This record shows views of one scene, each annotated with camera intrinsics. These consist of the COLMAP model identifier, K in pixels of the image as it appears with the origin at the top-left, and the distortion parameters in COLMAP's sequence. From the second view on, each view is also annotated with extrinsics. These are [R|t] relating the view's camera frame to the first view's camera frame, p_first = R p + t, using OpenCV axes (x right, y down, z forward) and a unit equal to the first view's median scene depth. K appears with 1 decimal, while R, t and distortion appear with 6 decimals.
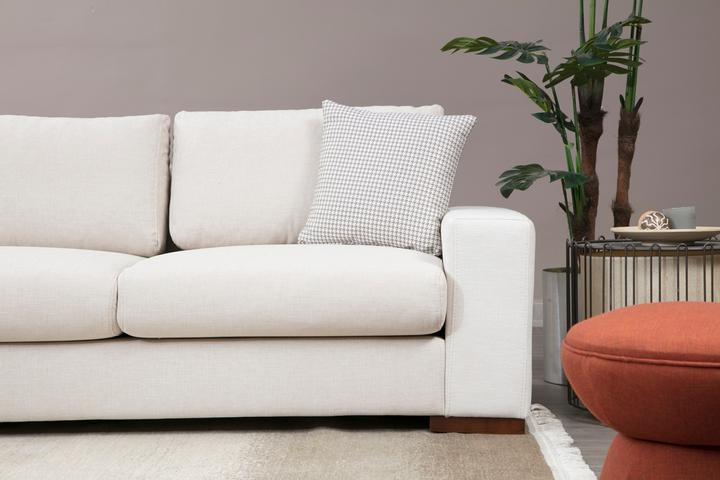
lens RADIAL K [[1544.0, 0, 360.0], [0, 1544.0, 240.0], [0, 0, 1]] dist [0.377705, -0.020653]
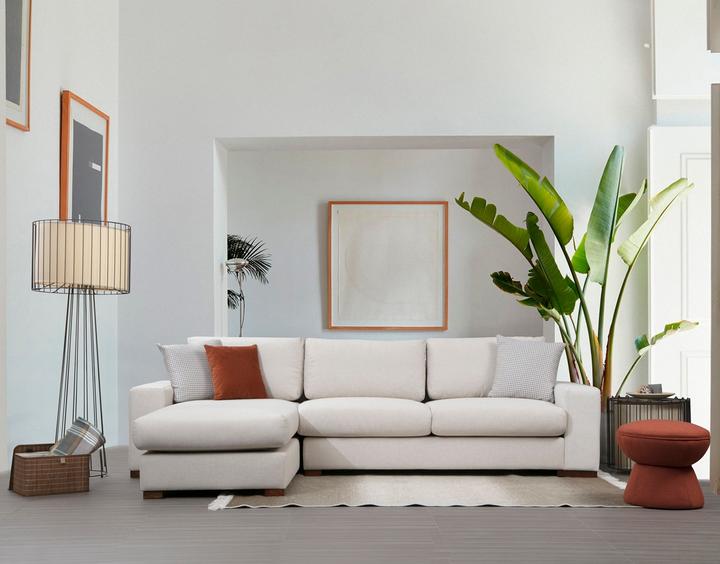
lens RADIAL K [[1251.4, 0, 360.0], [0, 1251.4, 282.0], [0, 0, 1]] dist [0.195568, -0.054514]
pose [[0.998805, 0.014148, 0.046782, -0.357071], [-0.009887, 0.995884, -0.090099, 0.001933], [-0.047864, 0.089528, 0.994834, -0.963876]]
